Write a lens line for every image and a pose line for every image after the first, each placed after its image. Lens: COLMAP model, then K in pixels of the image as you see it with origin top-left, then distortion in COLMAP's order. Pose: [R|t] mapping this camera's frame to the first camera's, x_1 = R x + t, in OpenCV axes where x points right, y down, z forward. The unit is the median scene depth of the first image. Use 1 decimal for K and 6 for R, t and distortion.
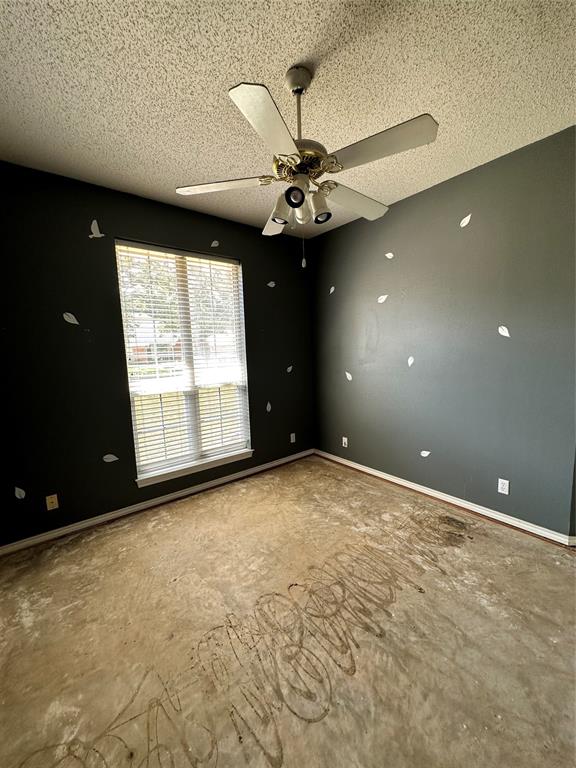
lens RADIAL K [[307.0, 0, 286.8], [0, 307.0, 383.8], [0, 0, 1]] dist [-0.000643, -0.000104]
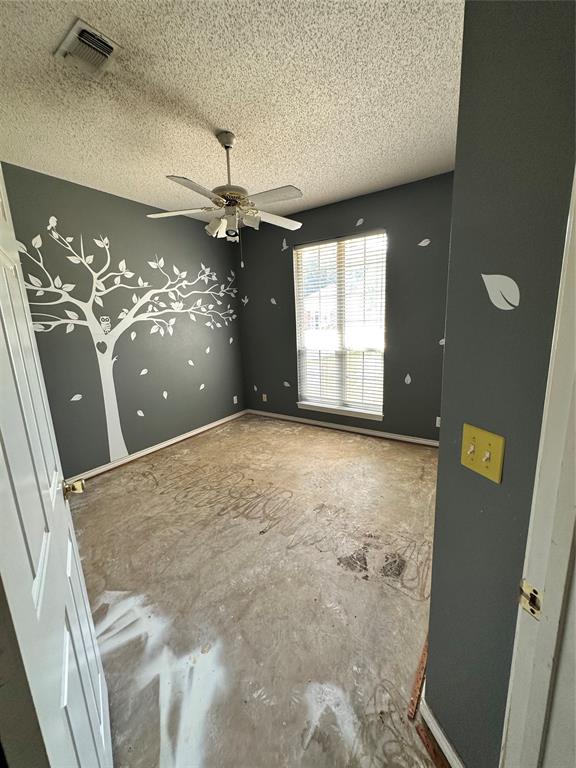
lens RADIAL K [[307.0, 0, 286.6], [0, 307.0, 381.6], [0, 0, 1]] dist [-0.000643, -0.000104]
pose [[0.293721, 0.208541, -0.932866, 1.010717], [-0.081489, 0.977822, 0.192933, -0.097557], [0.952411, 0.019350, 0.304201, 0.495353]]
